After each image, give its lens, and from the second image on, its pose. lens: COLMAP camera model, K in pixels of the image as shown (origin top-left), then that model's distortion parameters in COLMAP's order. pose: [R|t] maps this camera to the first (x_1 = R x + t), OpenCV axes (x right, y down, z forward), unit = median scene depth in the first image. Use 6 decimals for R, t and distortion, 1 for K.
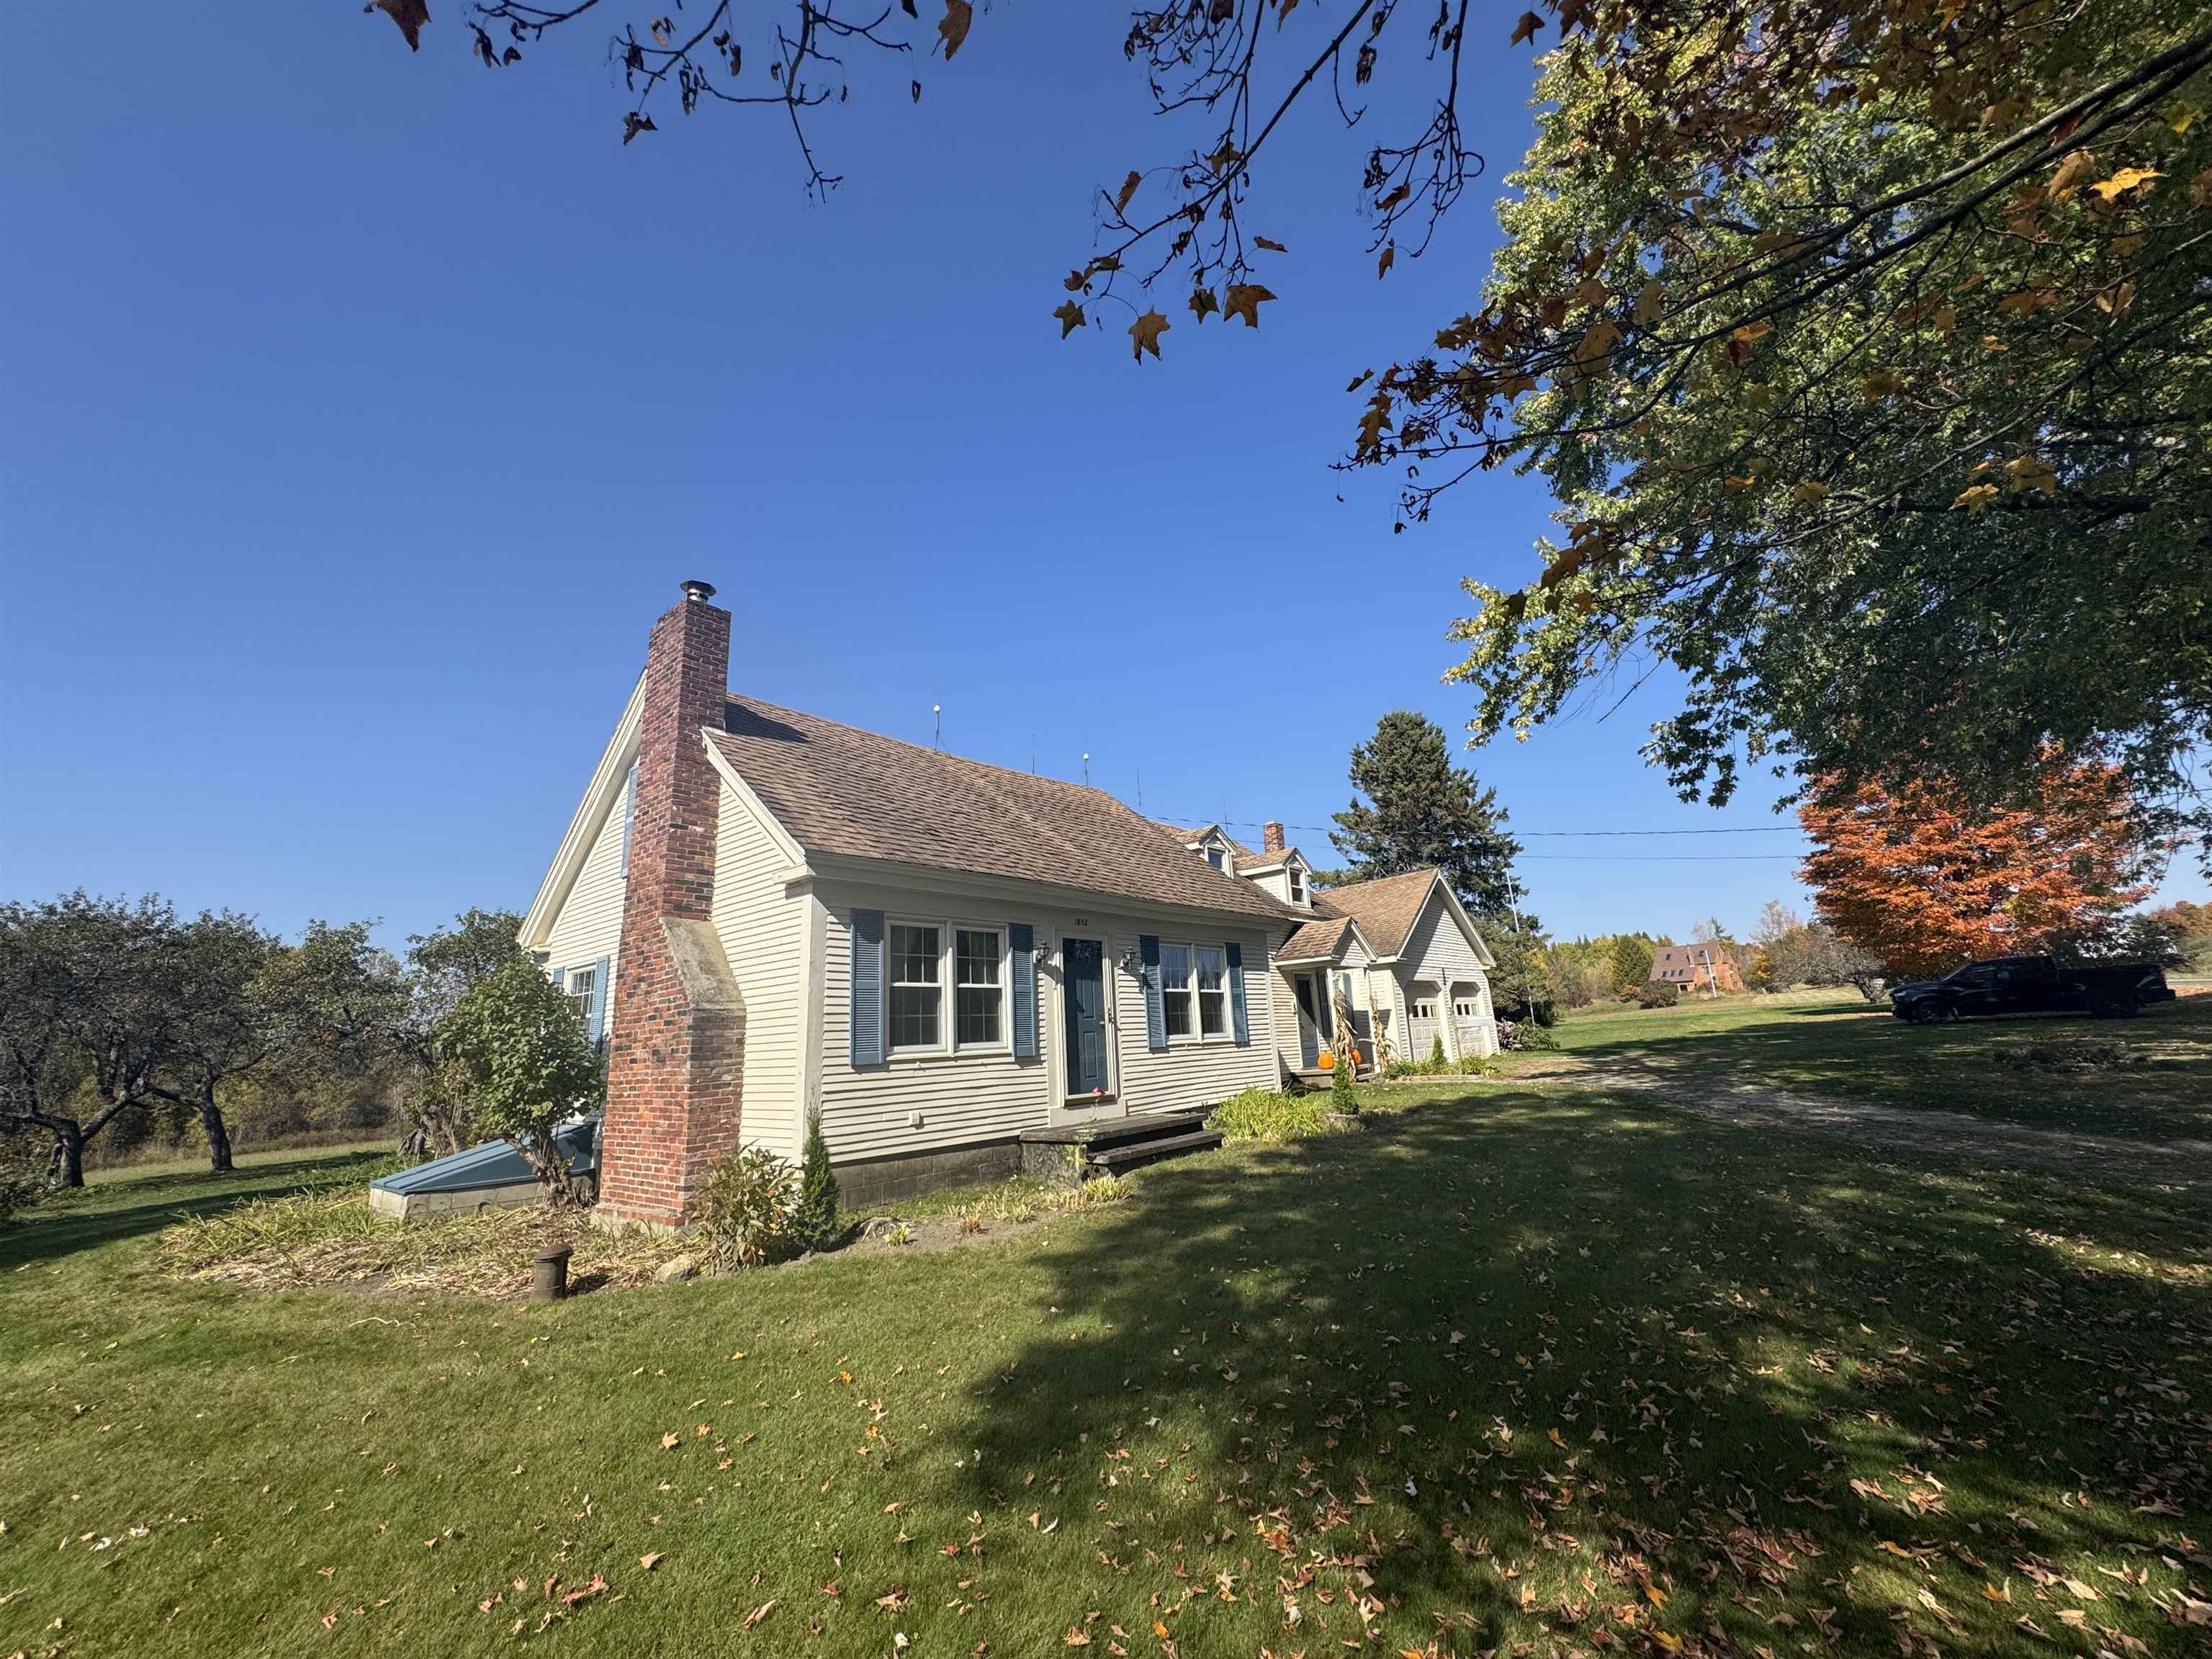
lens RADIAL K [[876.5, 0, 1106.0], [0, 876.5, 829.5], [0, 0, 1]] dist [-0.000220, -0.000154]
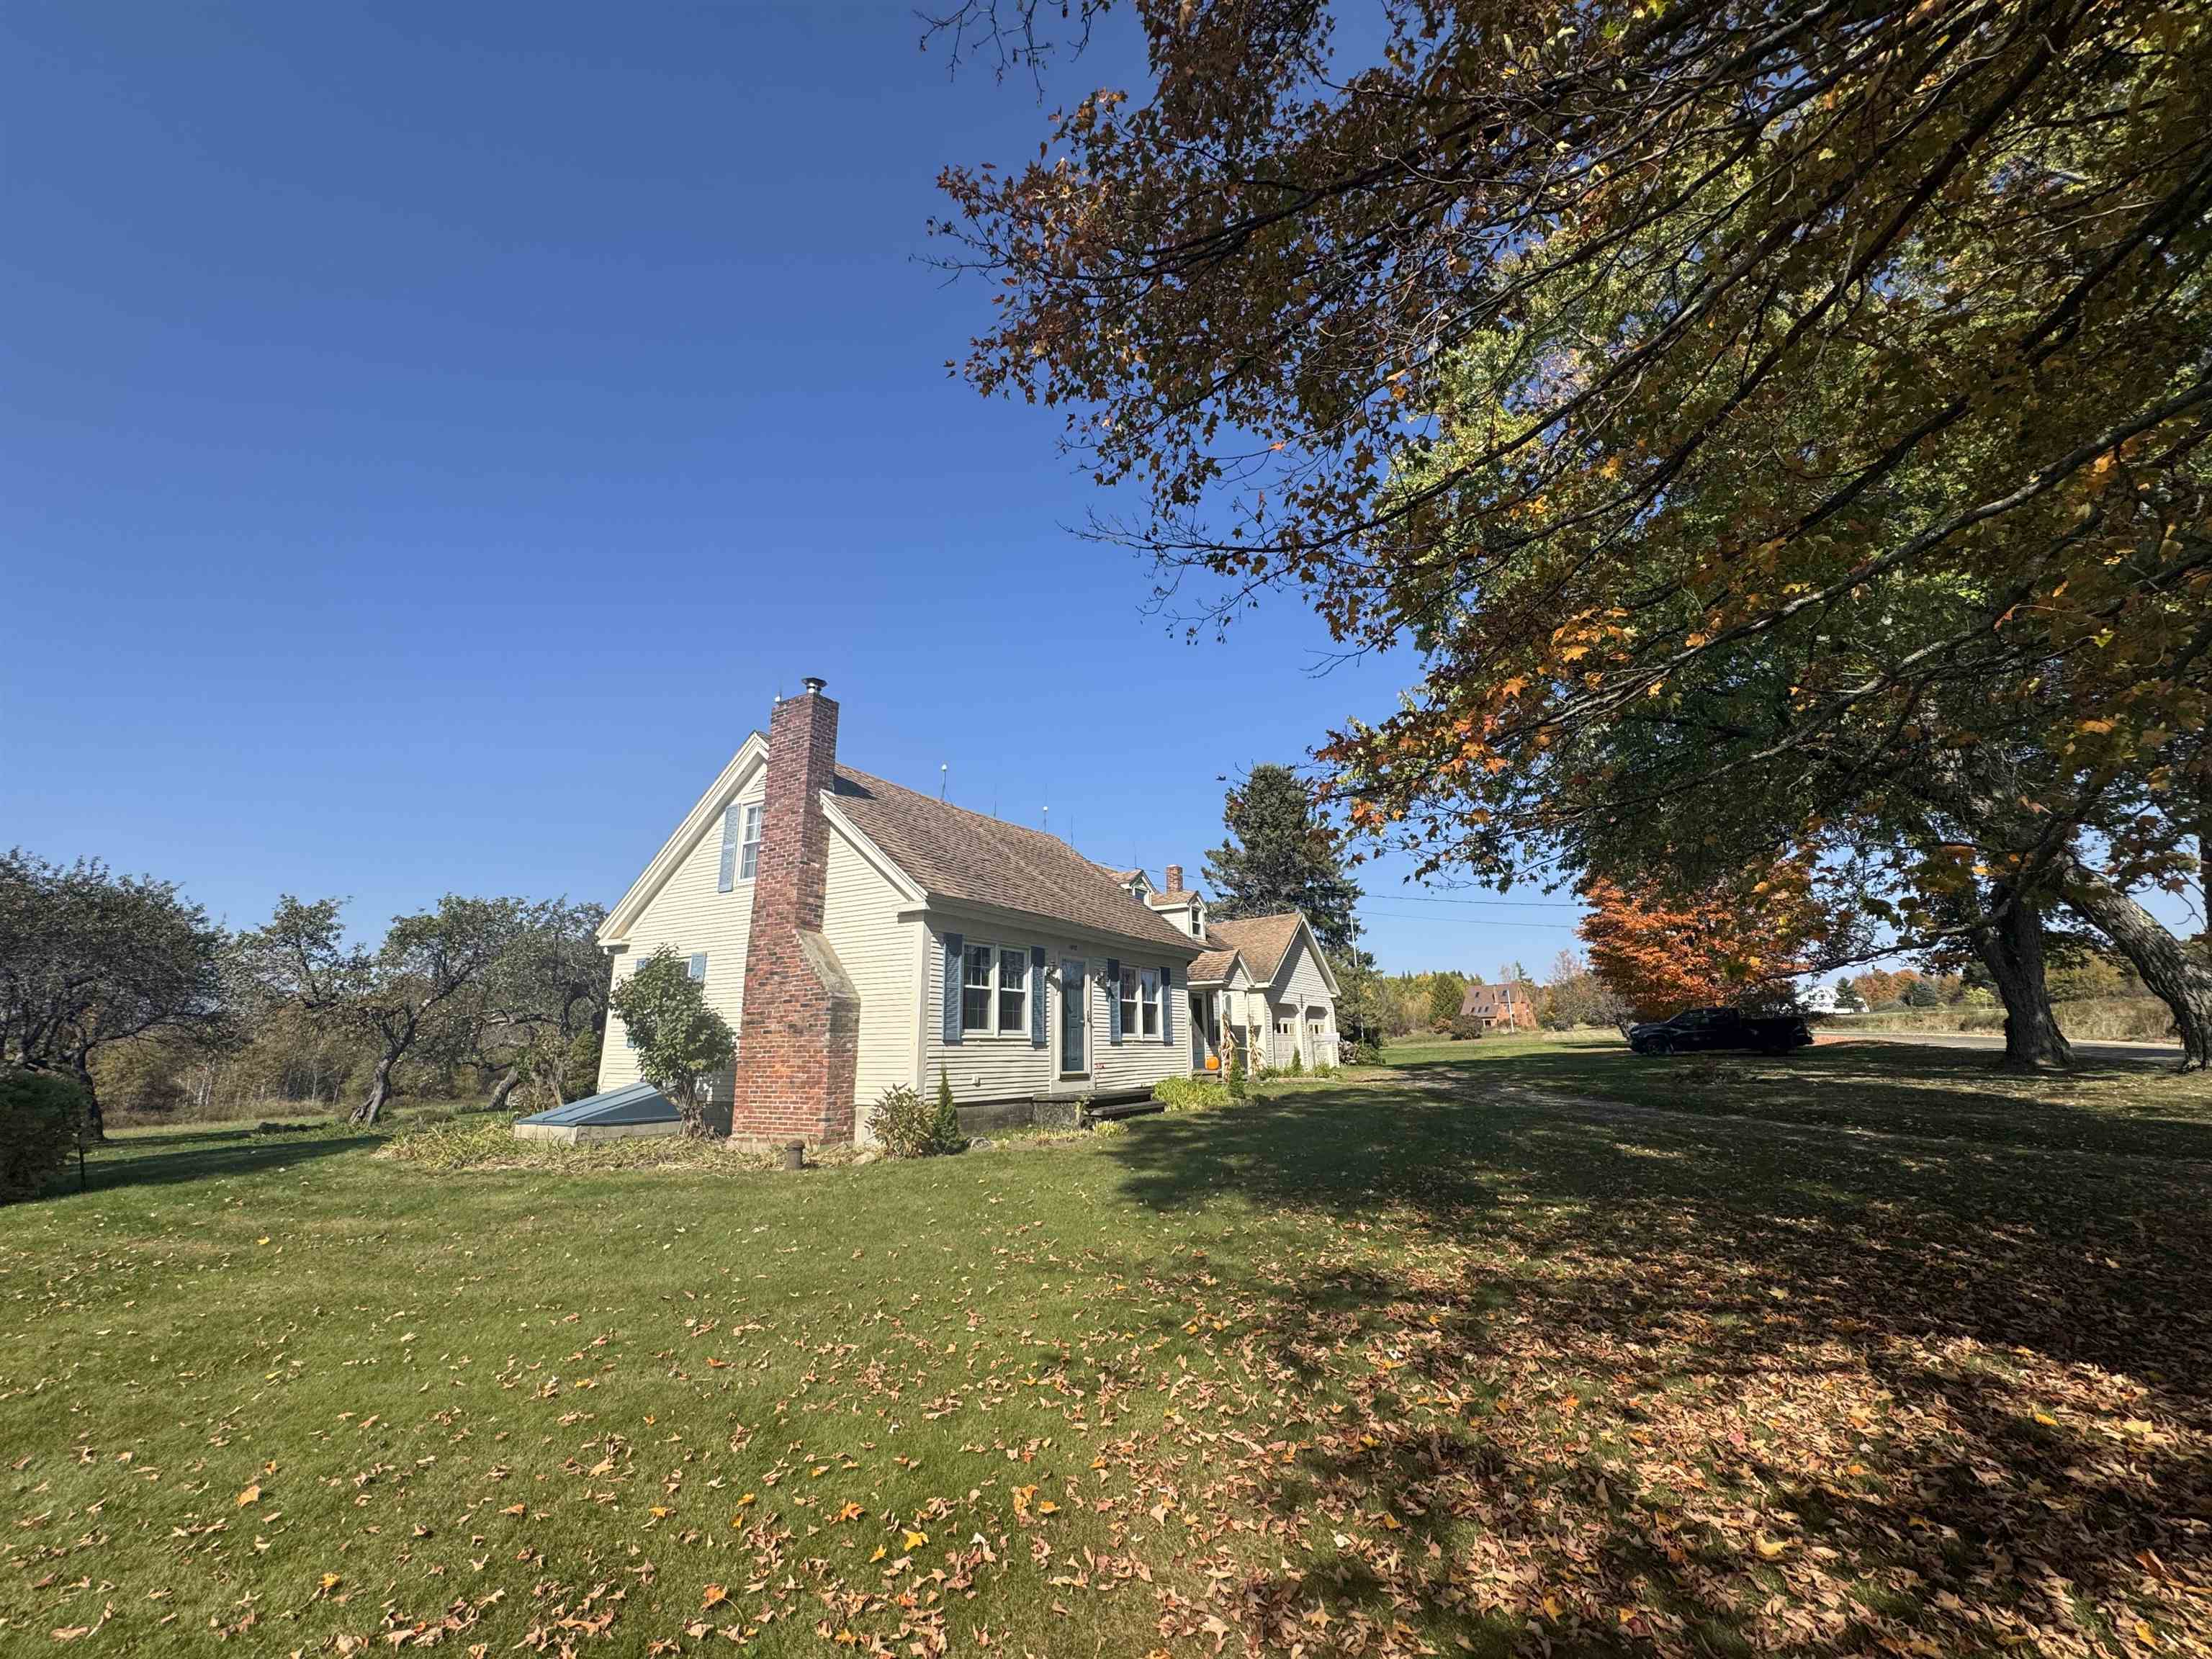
lens RADIAL K [[876.5, 0, 1106.0], [0, 876.5, 829.5], [0, 0, 1]] dist [-0.000220, -0.000154]
pose [[0.984354, 0.078996, 0.157501, -0.119854], [-0.076576, 0.996834, -0.021379, -0.030831], [-0.158692, 0.008984, 0.987287, -0.212174]]
